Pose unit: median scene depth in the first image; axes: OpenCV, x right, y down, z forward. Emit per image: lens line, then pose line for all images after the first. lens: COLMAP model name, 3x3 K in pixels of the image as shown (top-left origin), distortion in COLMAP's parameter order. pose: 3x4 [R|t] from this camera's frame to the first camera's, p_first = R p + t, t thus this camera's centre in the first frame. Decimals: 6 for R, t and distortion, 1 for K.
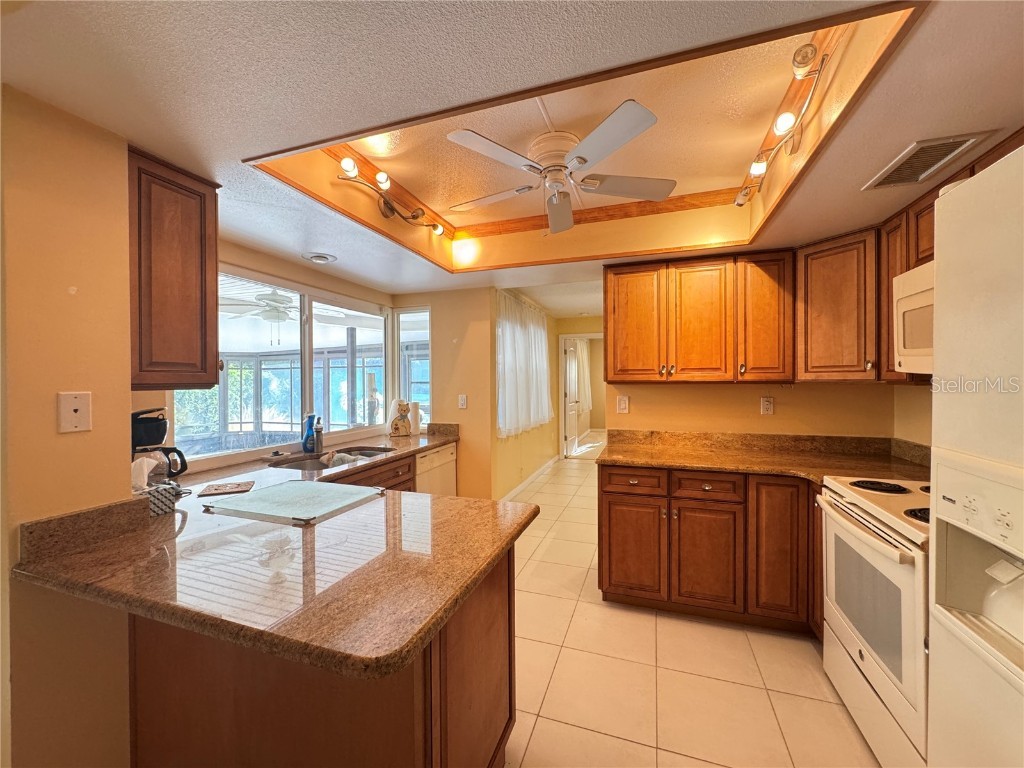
lens RADIAL K [[409.5, 0, 511.0], [0, 409.5, 383.6], [0, 0, 1]] dist [-0.003891, 0.000195]
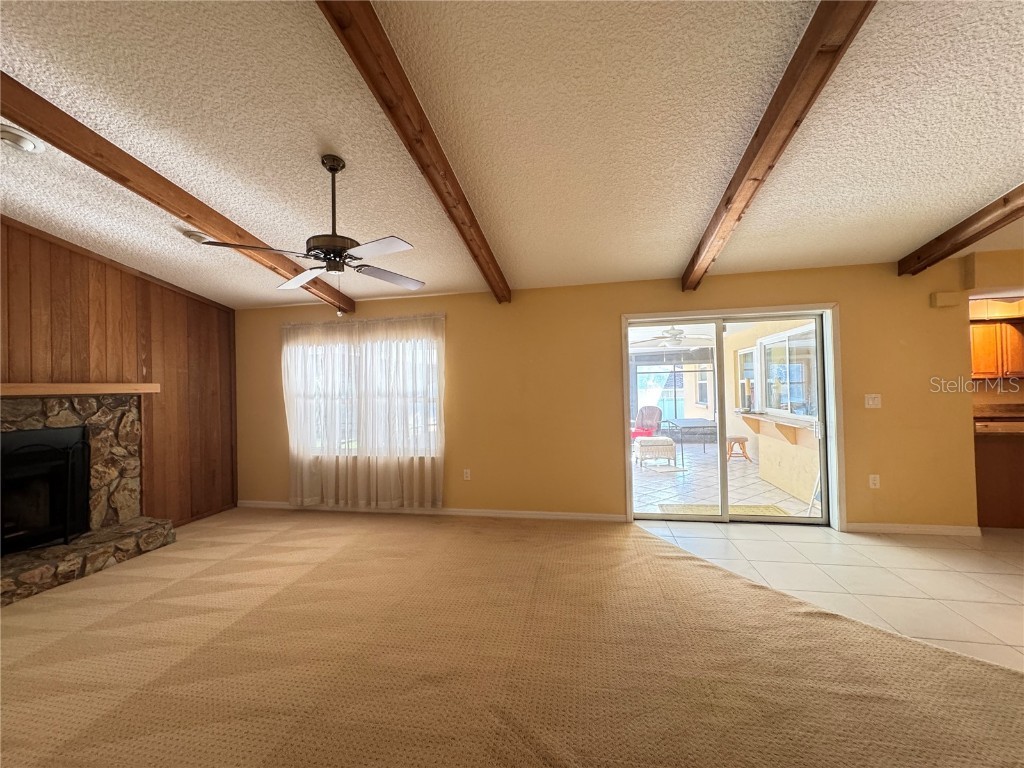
lens RADIAL K [[409.5, 0, 515.4], [0, 409.5, 378.4], [0, 0, 1]] dist [-0.003891, 0.000195]
pose [[0.987295, -0.007438, 0.158722, -2.348523], [0.011574, 0.999617, -0.025145, 0.019449], [-0.158474, 0.026663, 0.987003, -0.717186]]
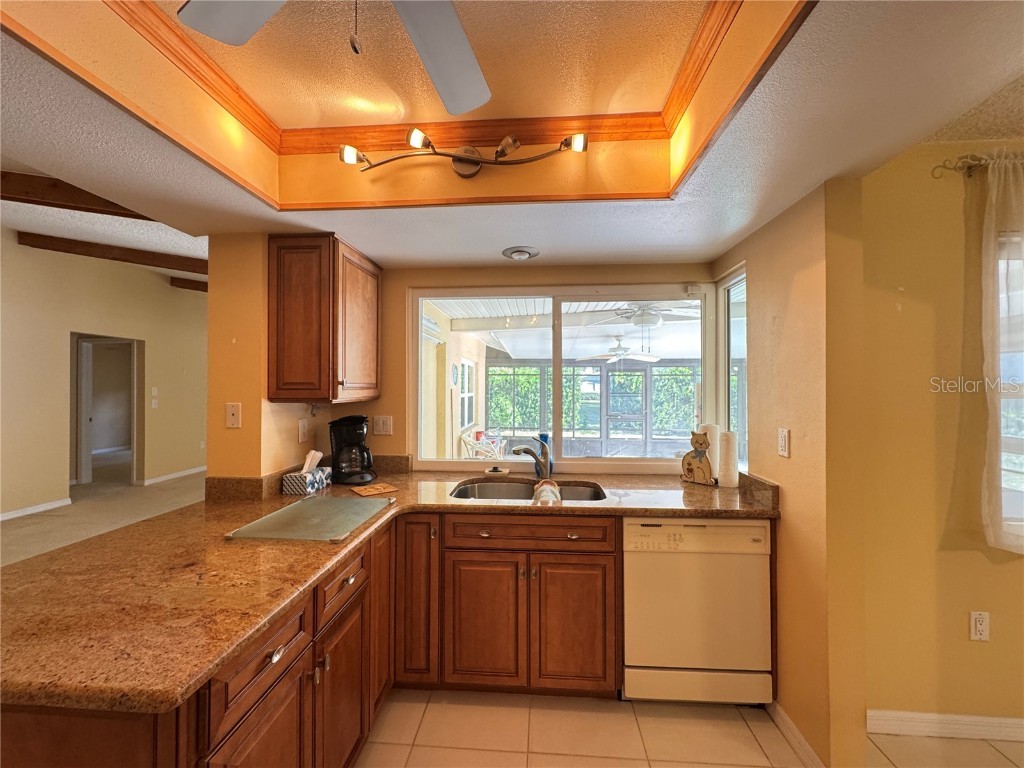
lens RADIAL K [[409.5, 0, 511.6], [0, 409.5, 384.5], [0, 0, 1]] dist [-0.003891, 0.000195]
pose [[0.259837, 0.000130, -0.965652, 0.374114], [-0.009417, 0.999953, -0.002400, -0.028475], [0.965607, 0.009717, 0.259826, 0.781638]]
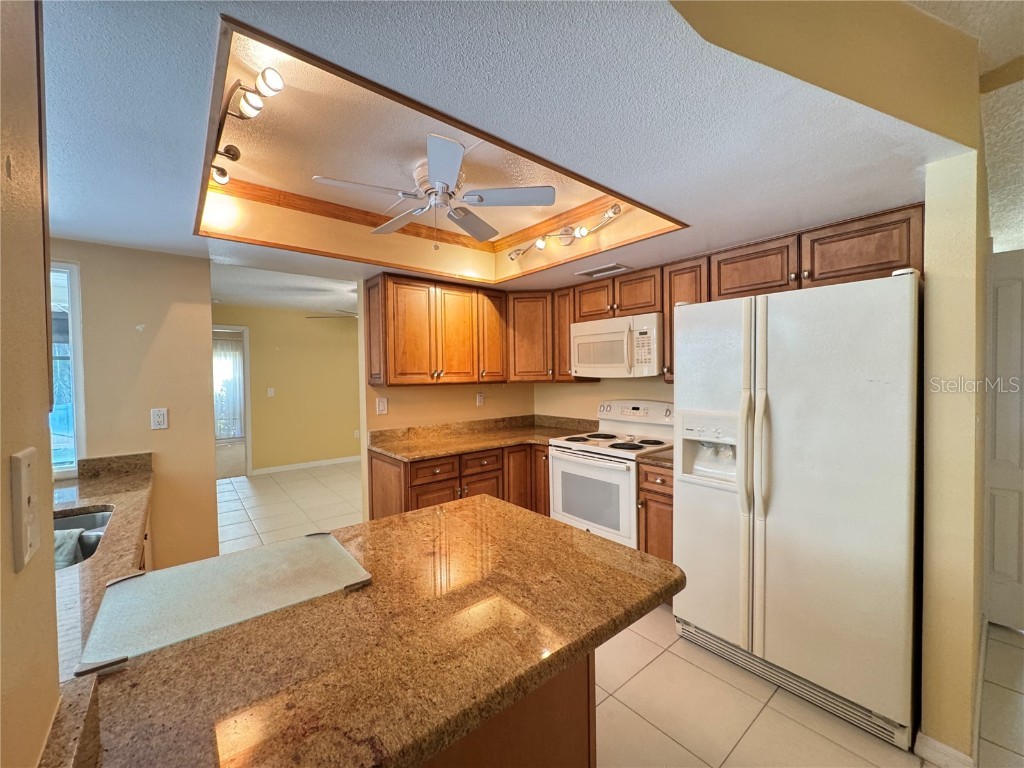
lens RADIAL K [[409.5, 0, 515.1], [0, 409.5, 382.5], [0, 0, 1]] dist [-0.003891, 0.000195]
pose [[0.515058, -0.018992, 0.856945, -0.547450], [0.018240, 0.999771, 0.011194, -0.017460], [-0.856961, 0.009865, 0.515287, 0.207360]]
